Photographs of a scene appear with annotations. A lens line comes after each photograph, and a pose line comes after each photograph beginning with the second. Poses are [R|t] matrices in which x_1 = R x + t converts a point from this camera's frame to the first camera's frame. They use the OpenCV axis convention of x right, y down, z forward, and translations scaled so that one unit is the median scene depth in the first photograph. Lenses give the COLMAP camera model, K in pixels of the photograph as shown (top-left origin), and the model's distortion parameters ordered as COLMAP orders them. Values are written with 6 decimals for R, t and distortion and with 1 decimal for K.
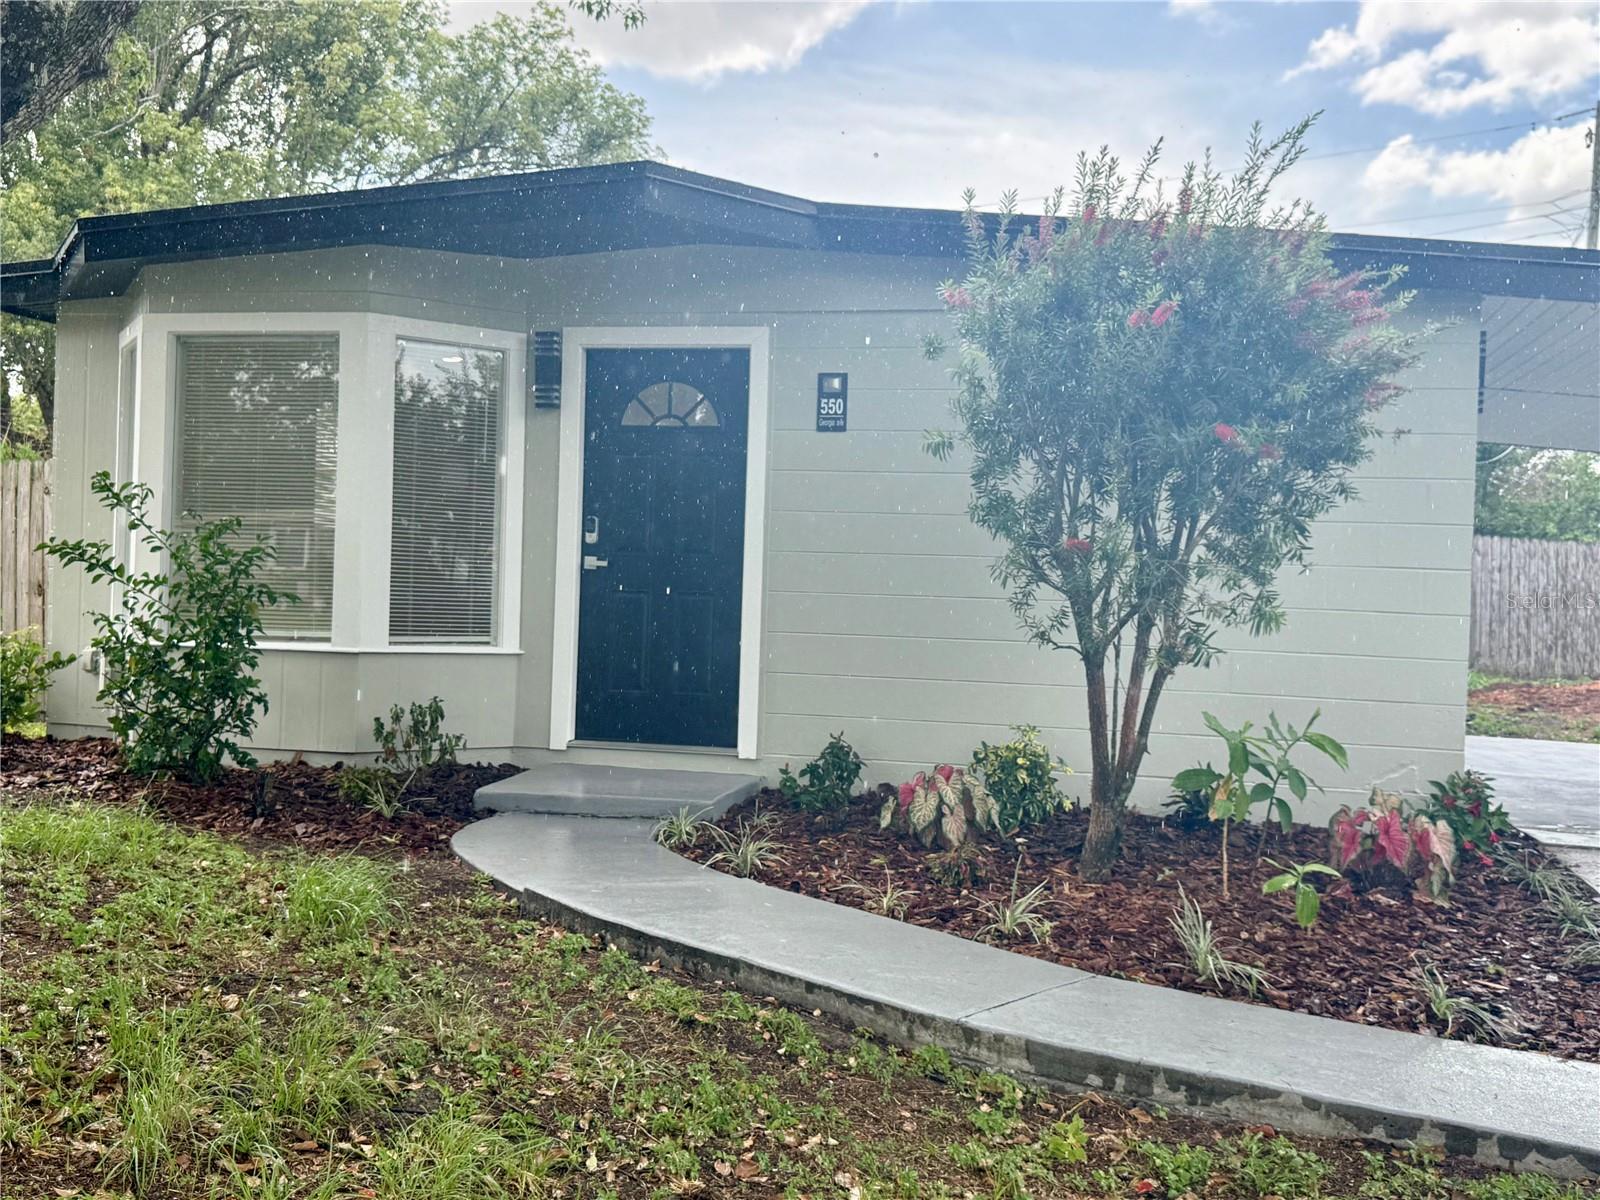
lens RADIAL K [[1614.1, 0, 799.1], [0, 1614.1, 579.8], [0, 0, 1]] dist [0.166499, -0.402589]
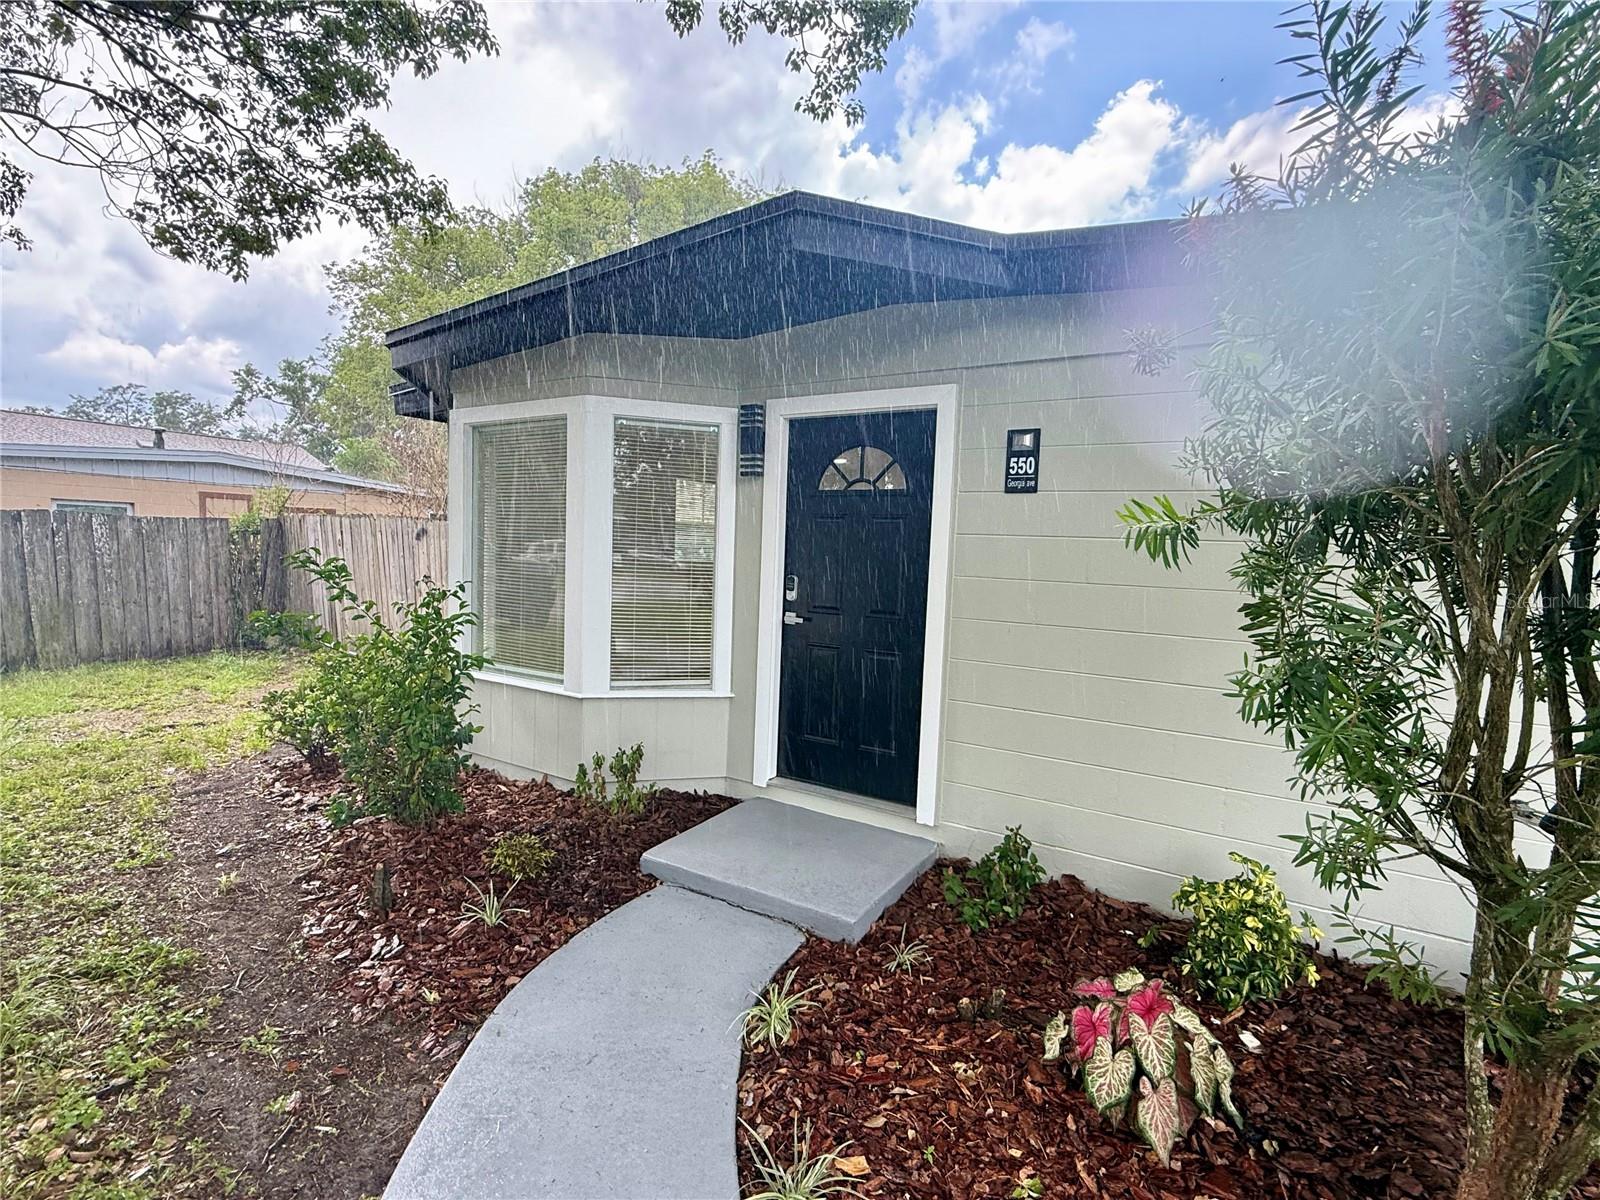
lens RADIAL K [[757.7, 0, 803.0], [0, 757.7, 600.6], [0, 0, 1]] dist [-0.000364, 0.000417]
pose [[0.948765, 0.026660, -0.314855, 0.040842], [-0.007406, 0.998037, 0.062189, -0.057015], [0.315895, -0.056671, 0.947100, 0.549504]]
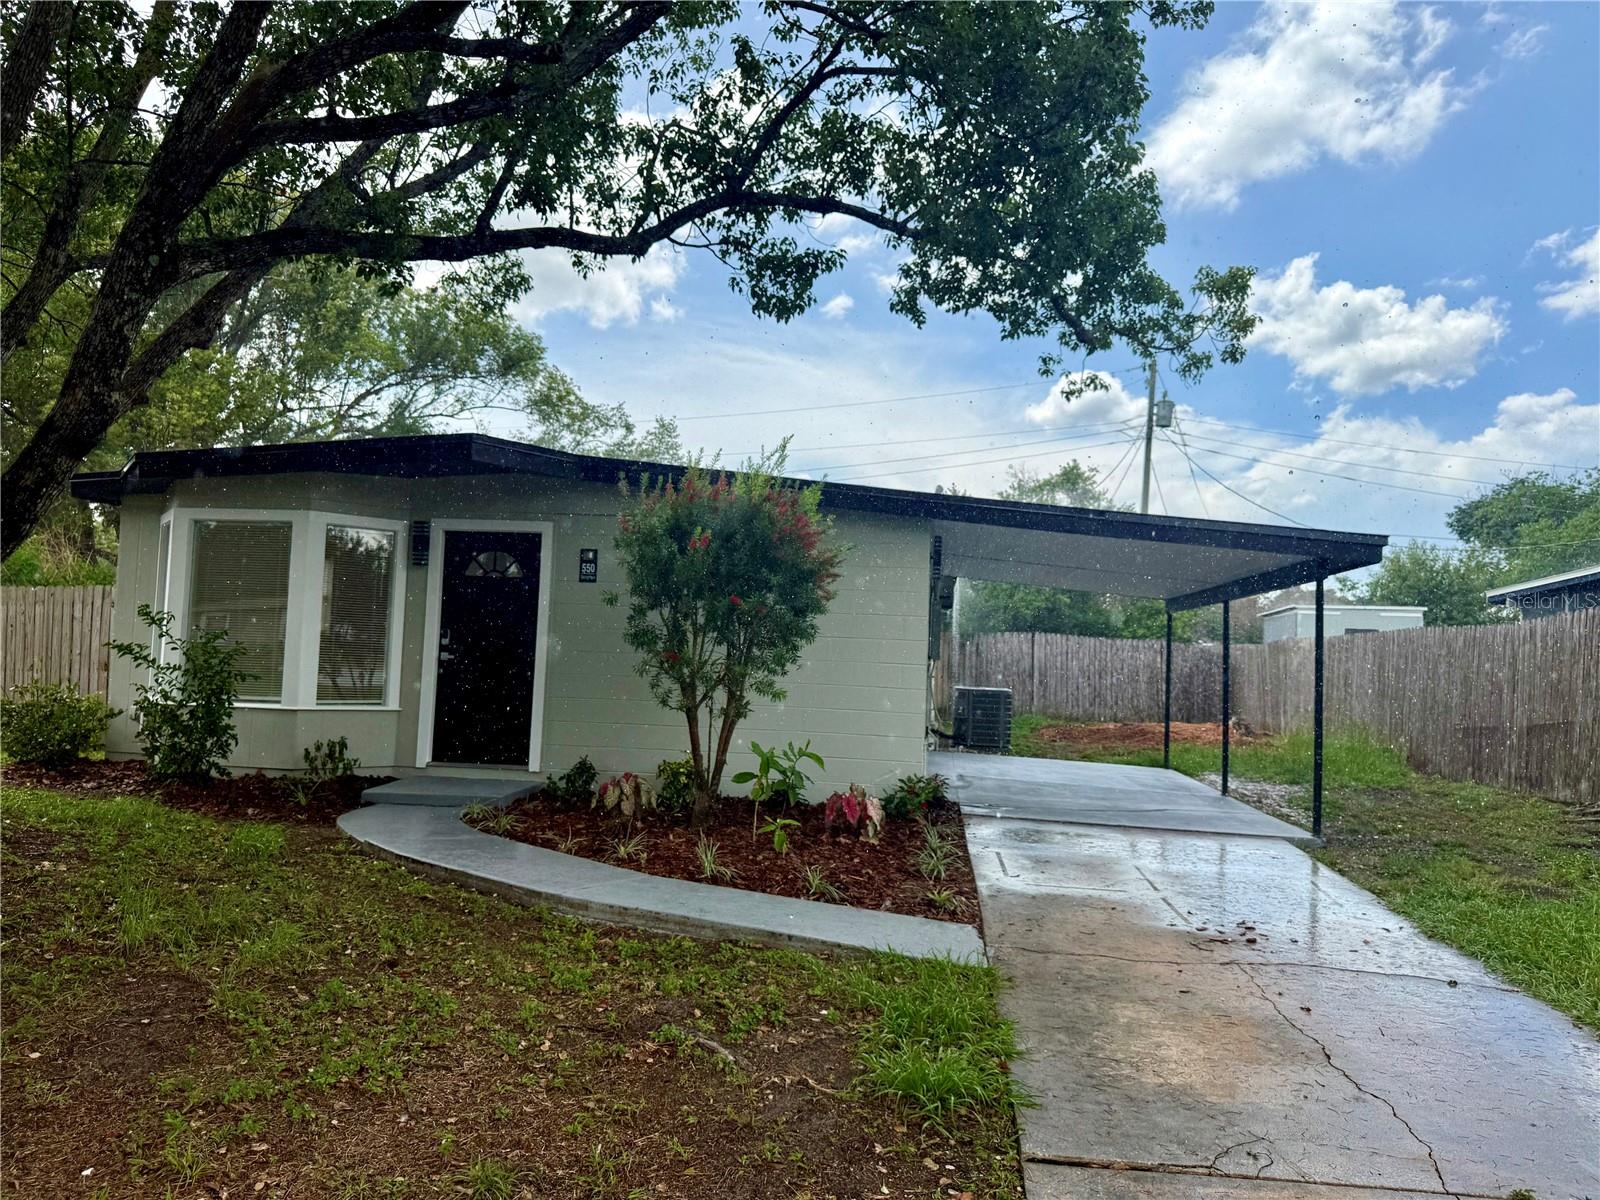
lens RADIAL K [[1127.2, 0, 799.5], [0, 1127.2, 586.3], [0, 0, 1]] dist [0.104366, -0.157152]
pose [[0.994446, 0.013292, 0.104408, 0.121911], [-0.007527, 0.998435, -0.055419, -0.021220], [-0.104981, 0.054325, 0.992989, -0.243617]]
